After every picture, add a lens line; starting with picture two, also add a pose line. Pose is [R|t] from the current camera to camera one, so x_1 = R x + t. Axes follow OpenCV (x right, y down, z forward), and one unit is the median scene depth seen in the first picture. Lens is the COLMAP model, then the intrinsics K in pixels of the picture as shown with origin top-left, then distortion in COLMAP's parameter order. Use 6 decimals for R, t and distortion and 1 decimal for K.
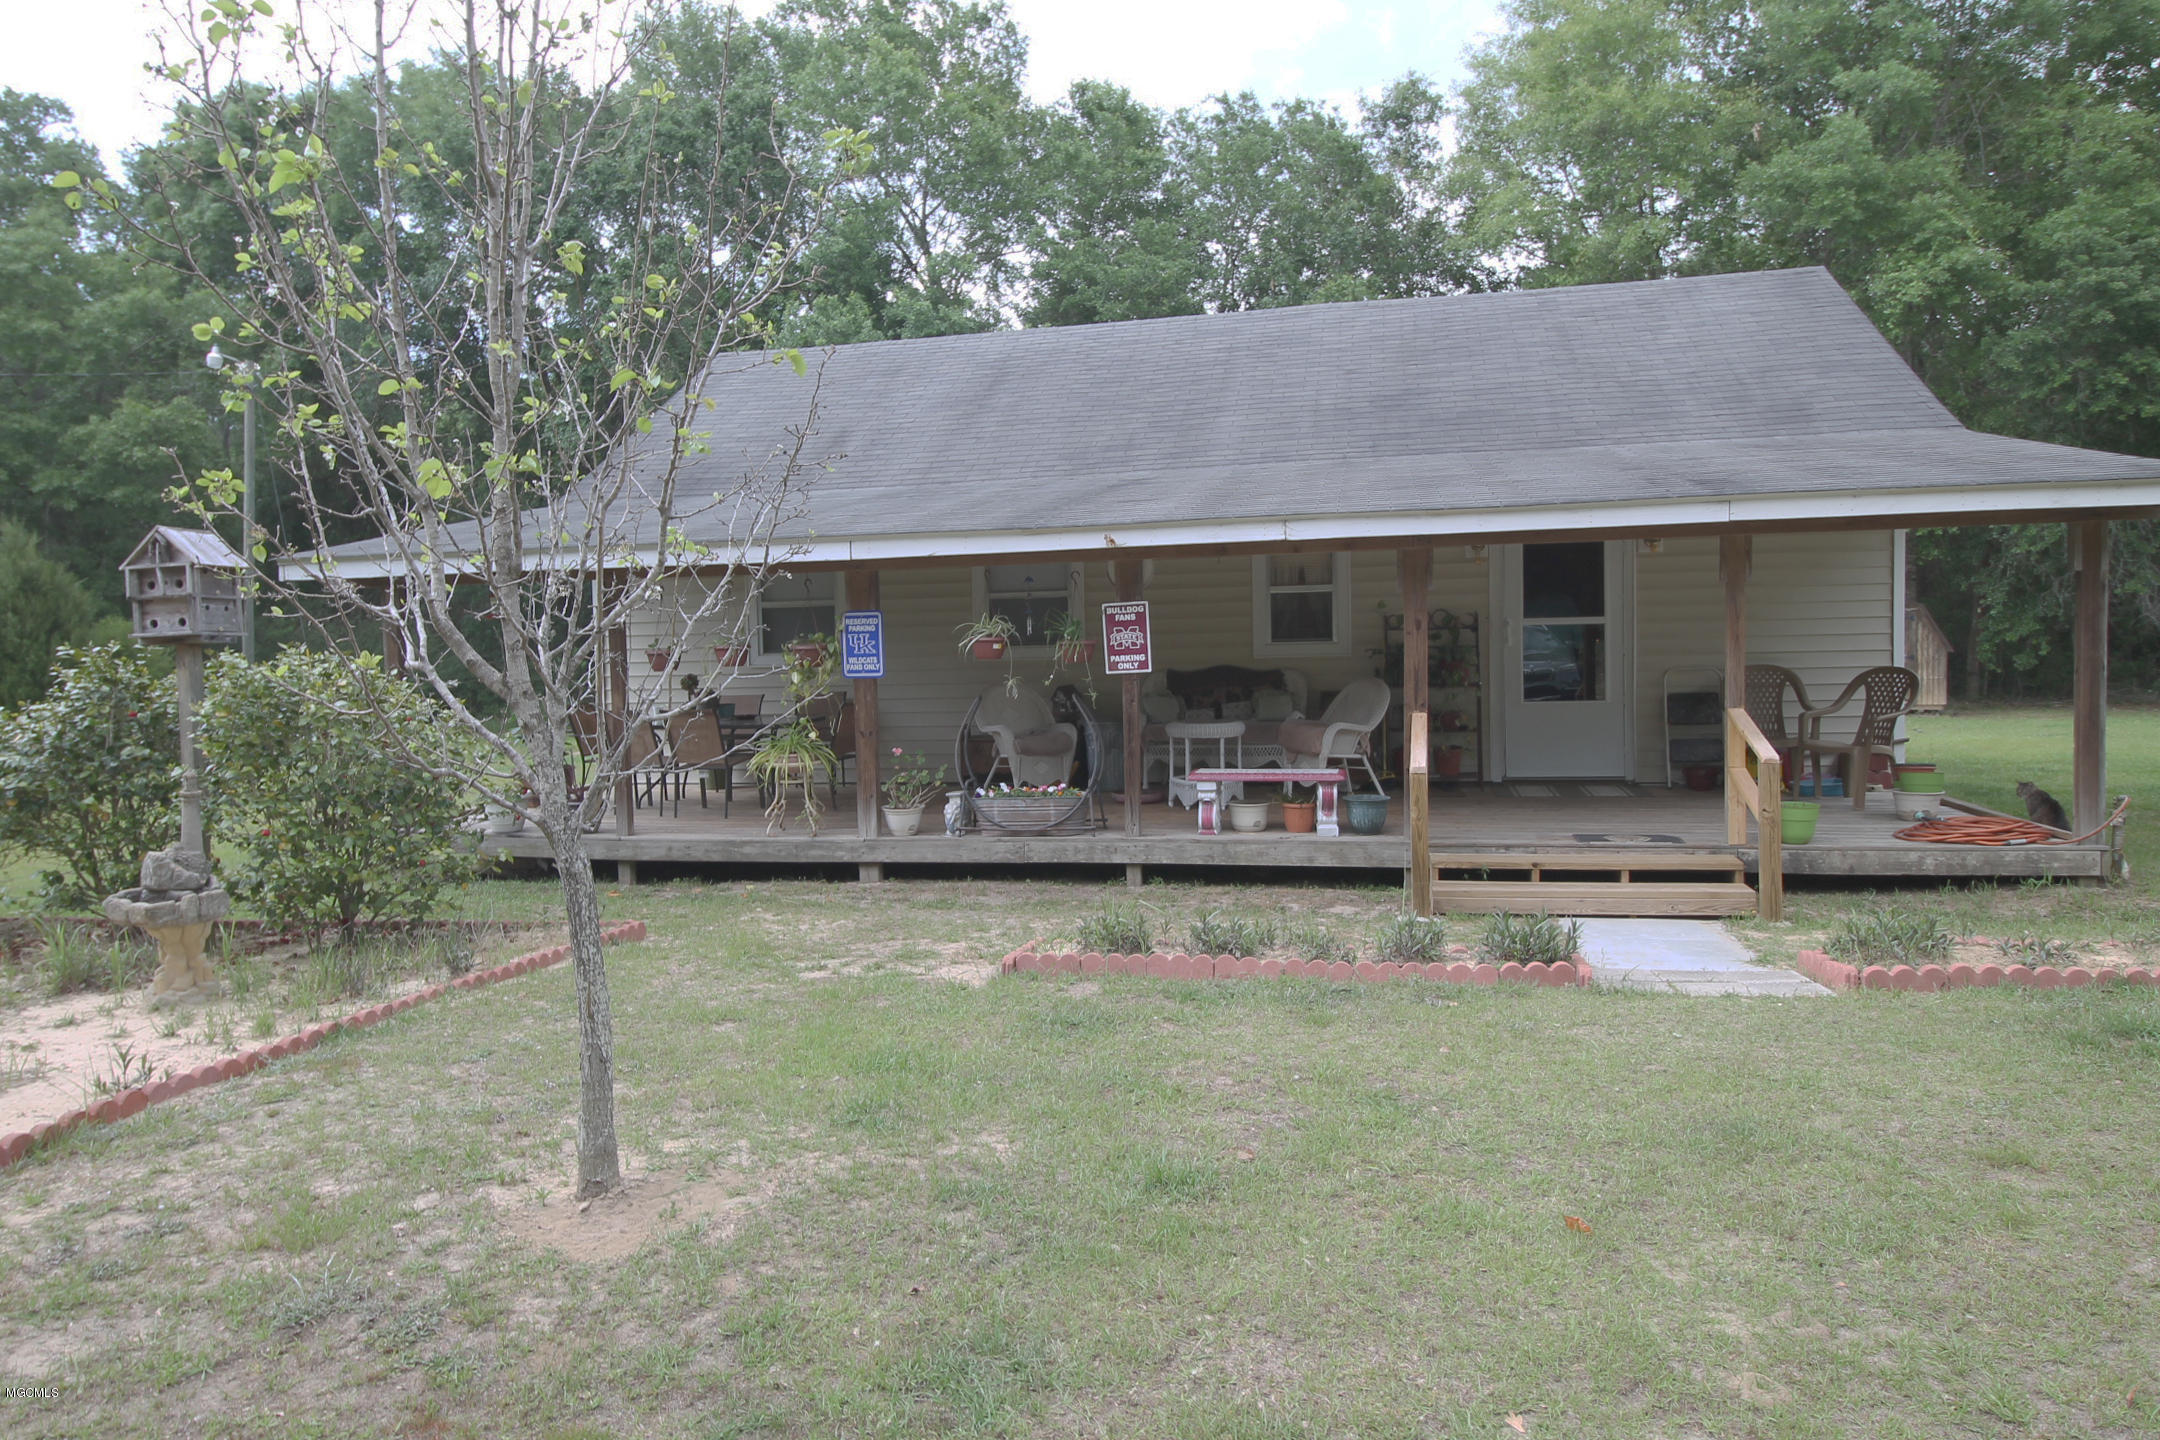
lens RADIAL K [[1308.8, 0, 1164.3], [0, 1308.8, 708.3], [0, 0, 1]] dist [0.002490, -0.003829]
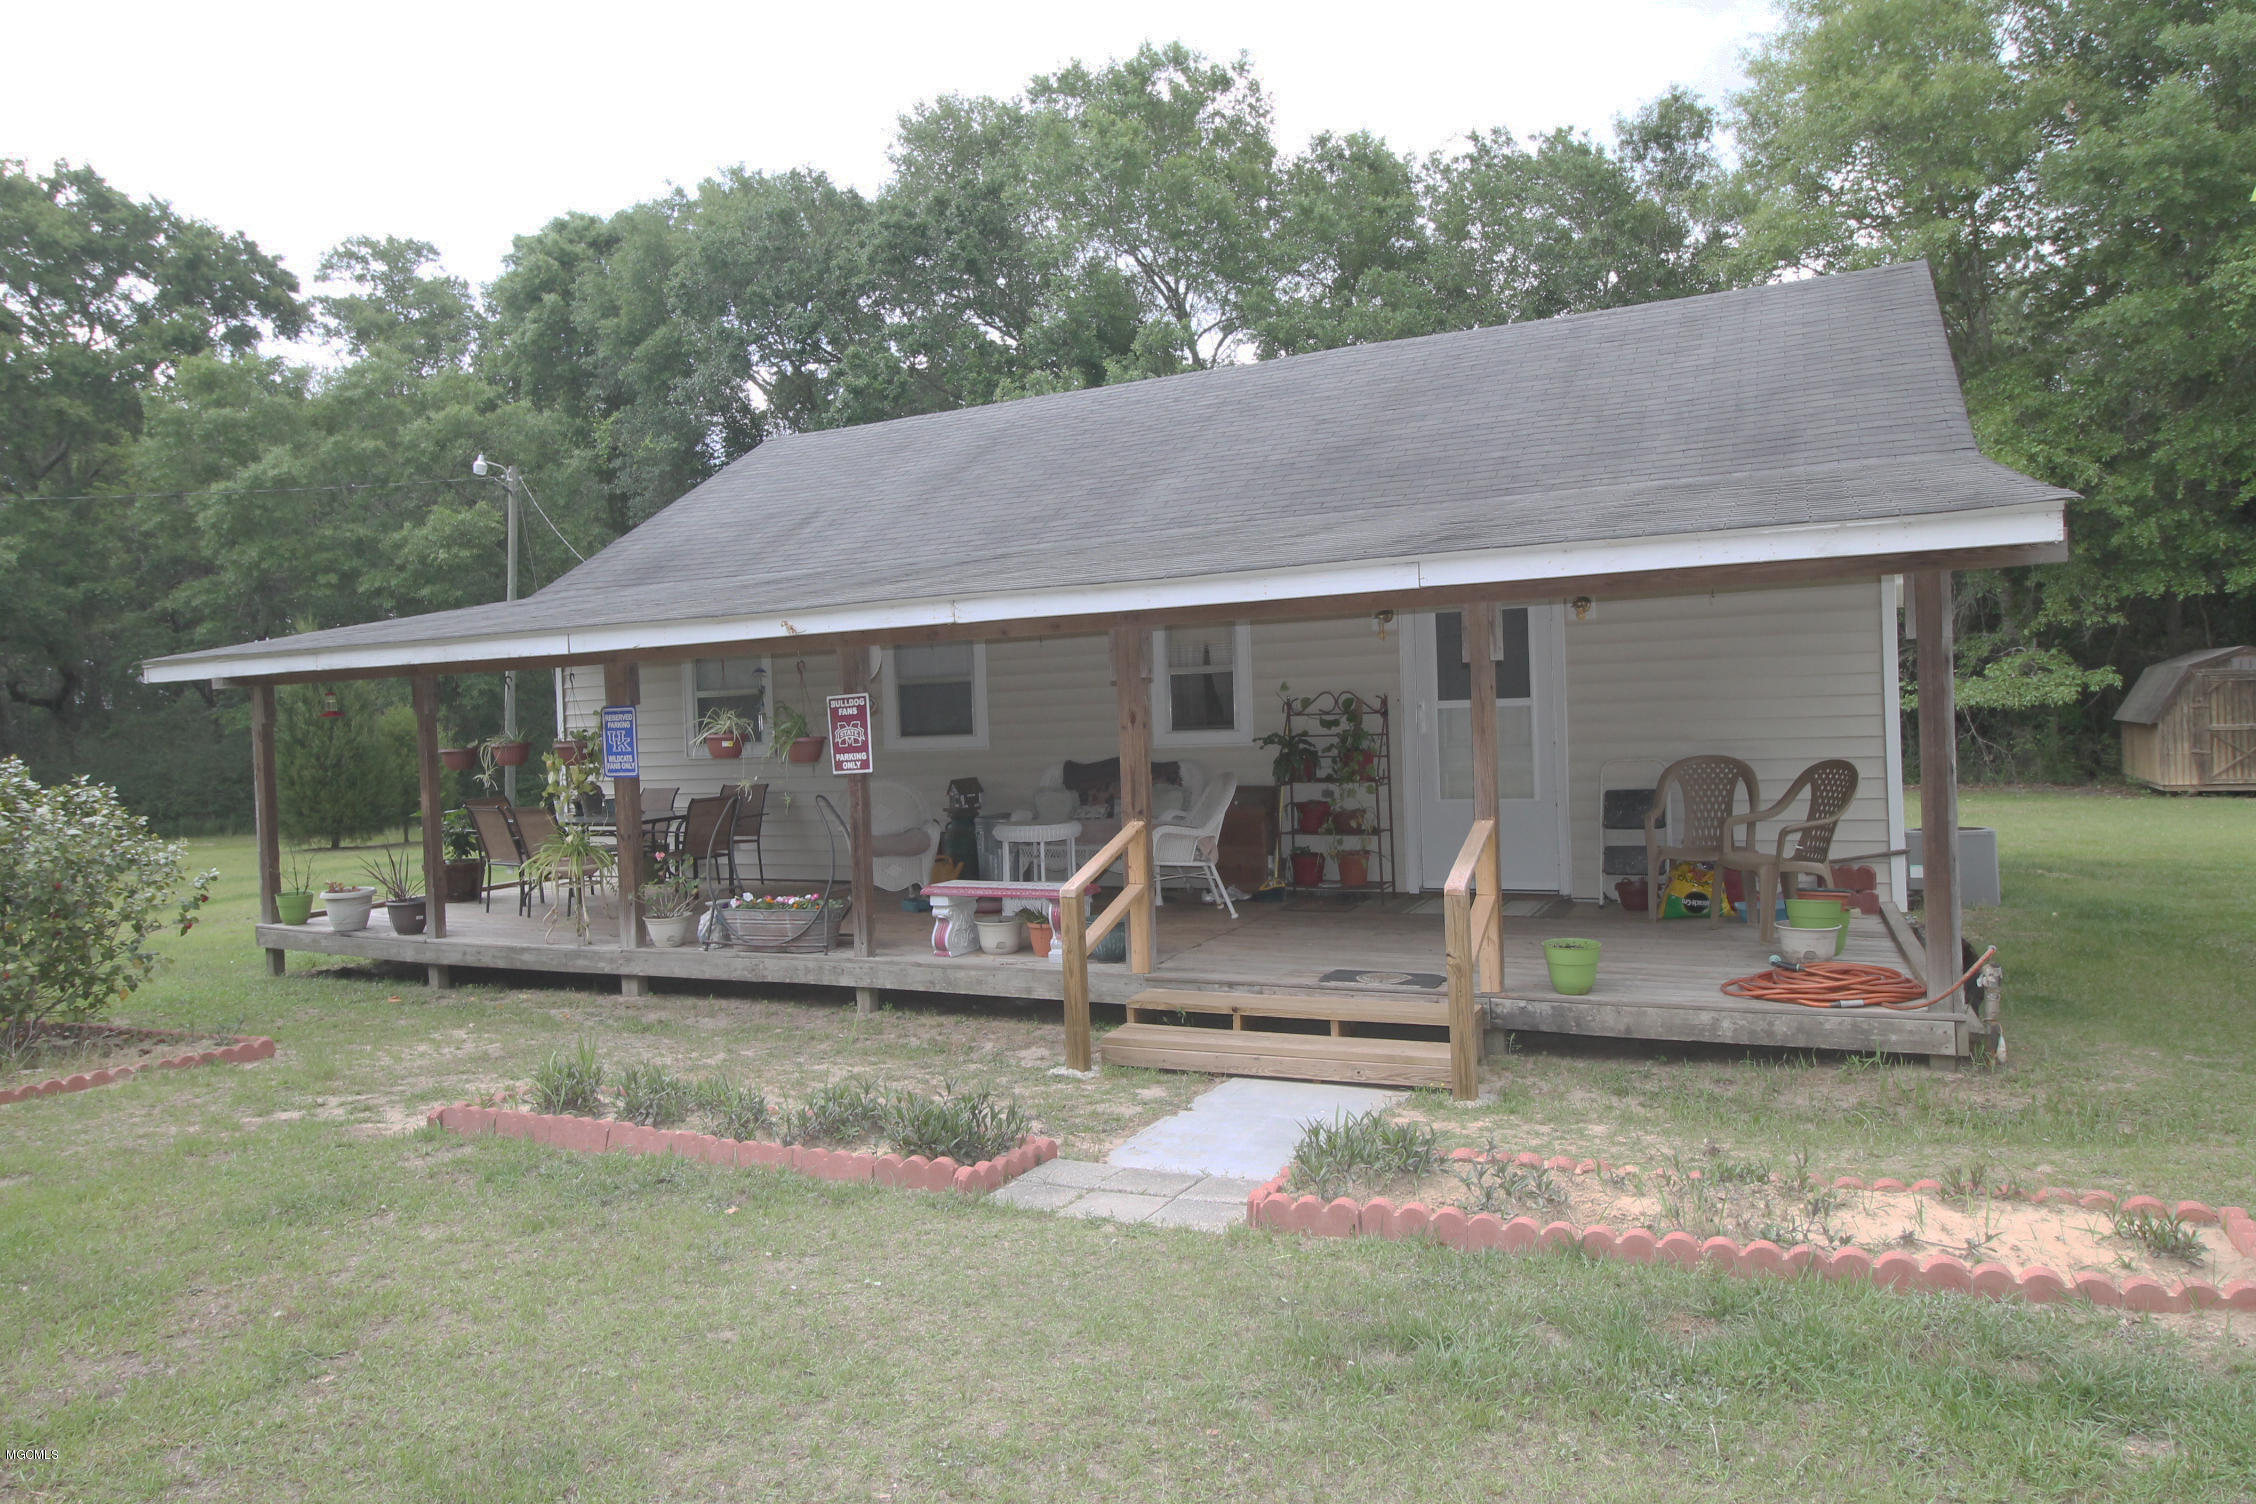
lens RADIAL K [[1367.0, 0, 1142.2], [0, 1367.0, 735.2], [0, 0, 1]] dist [0.002490, -0.003829]
pose [[0.976876, -0.008390, -0.213644, 0.286710], [0.000689, 0.999348, -0.036097, -0.014940], [0.213808, 0.035115, 0.976244, 0.101107]]
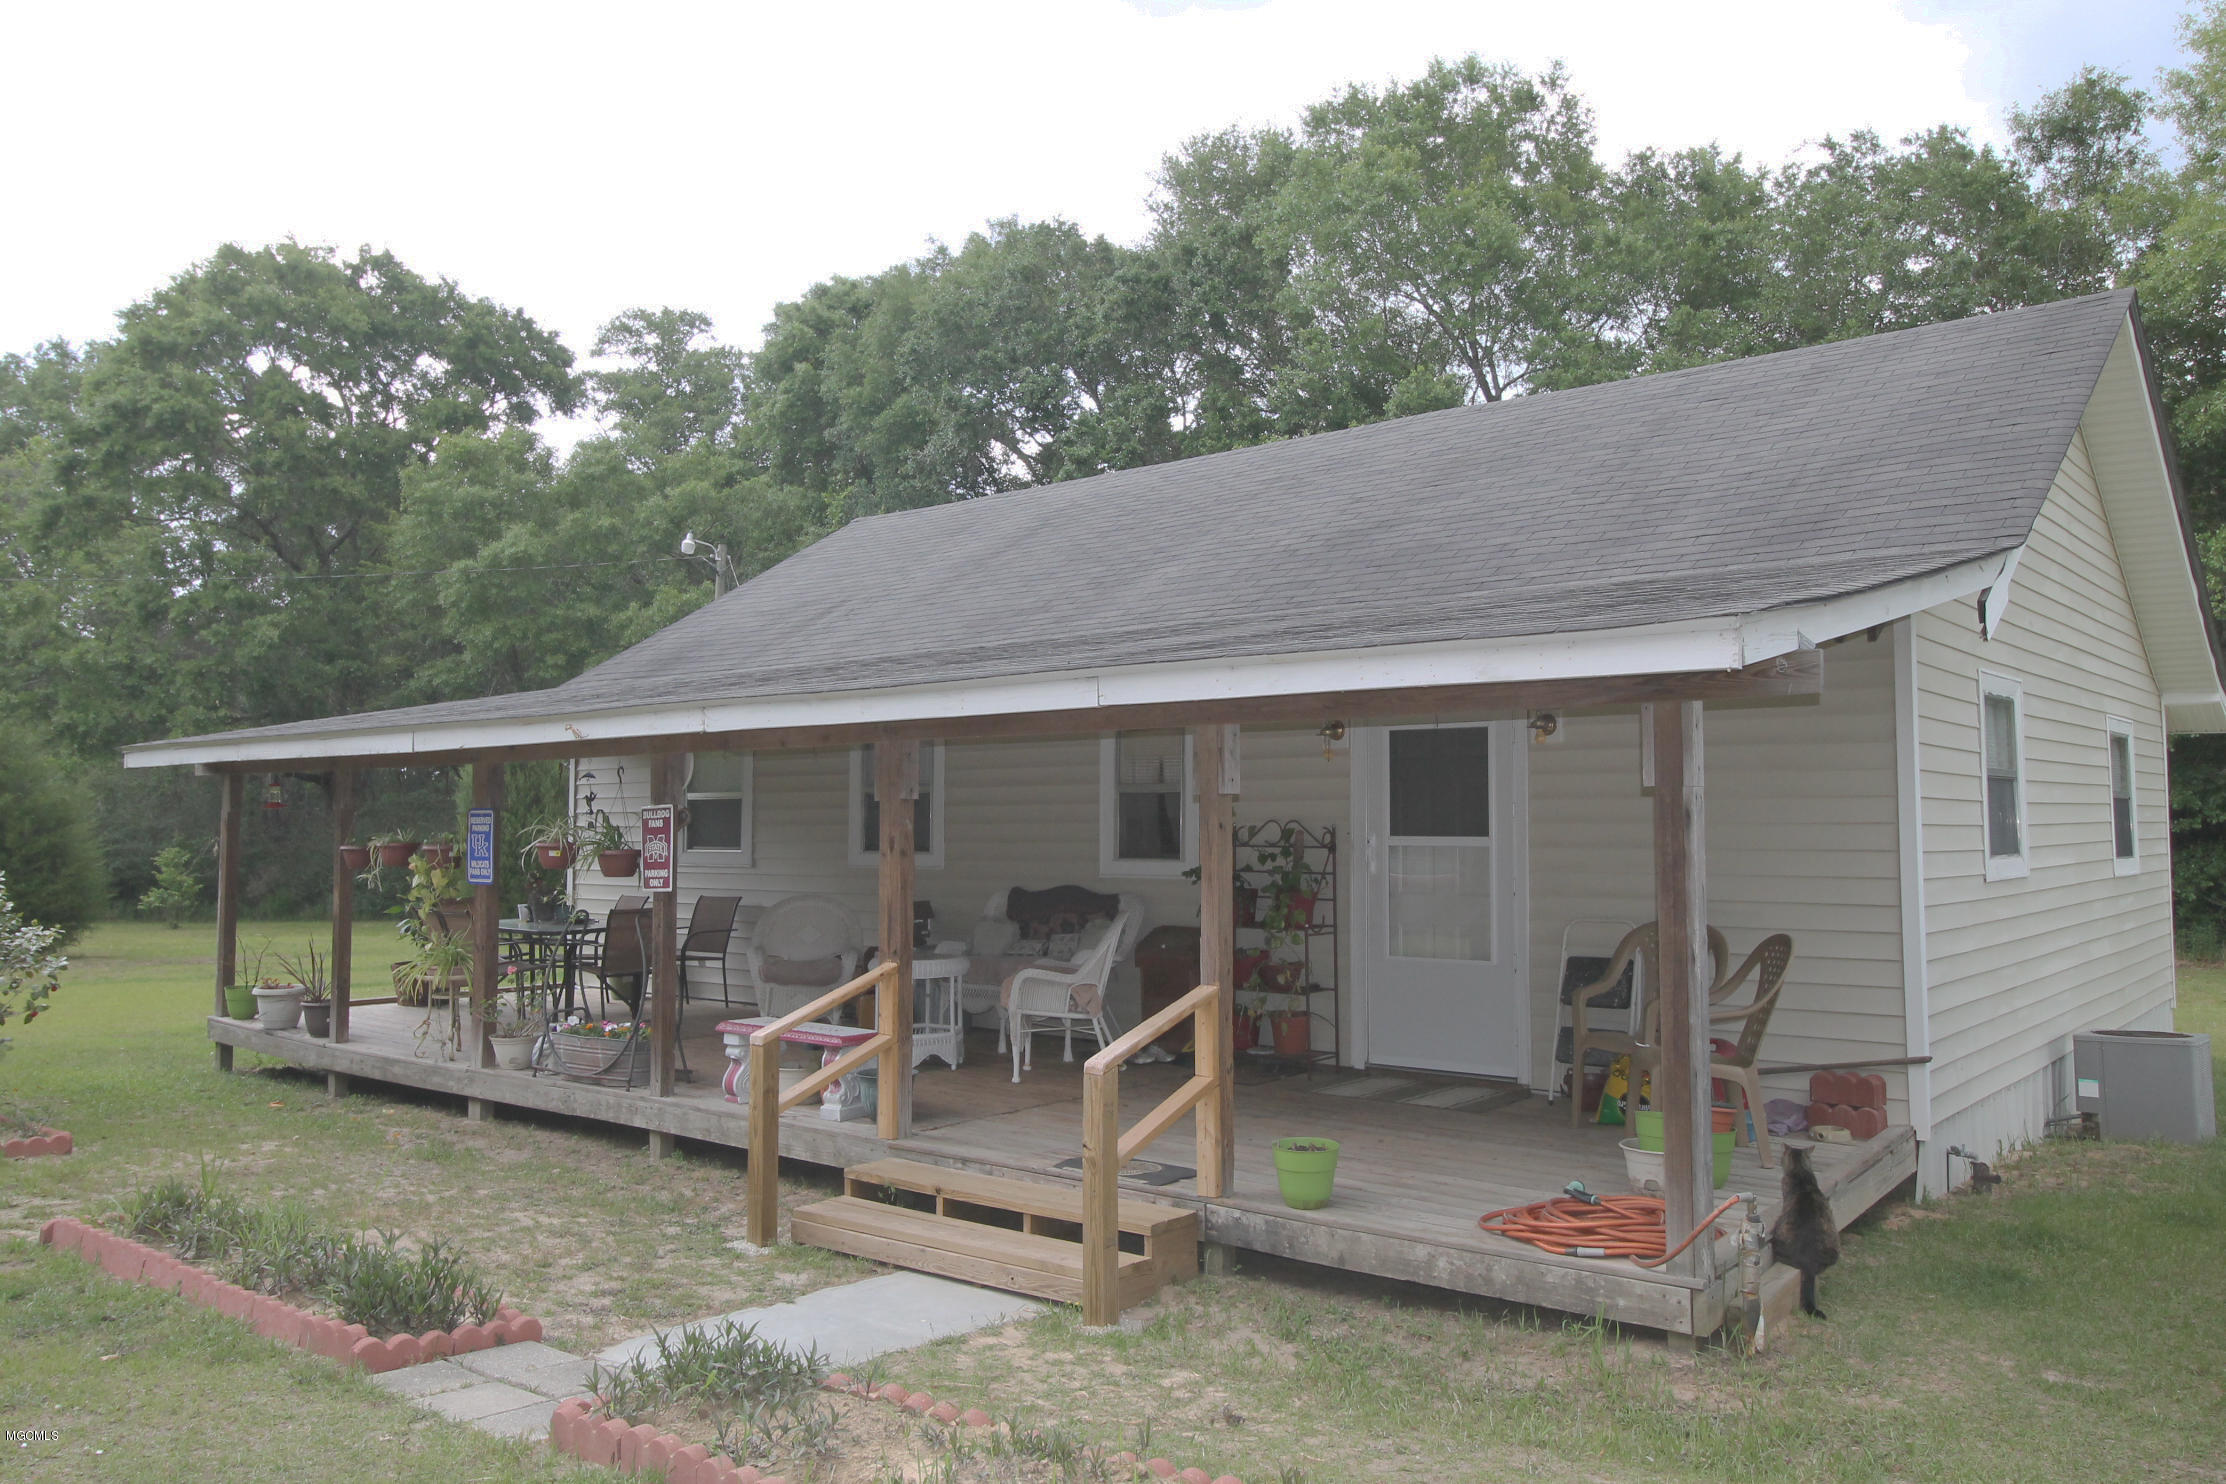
lens RADIAL K [[1581.7, 0, 1120.8], [0, 1581.7, 744.4], [0, 0, 1]] dist [0.009154, -0.009110]
pose [[0.905109, 0.002405, -0.425173, 0.512374], [-0.048000, 0.994169, -0.096560, -0.028773], [0.422461, 0.107806, 0.899947, 0.175446]]
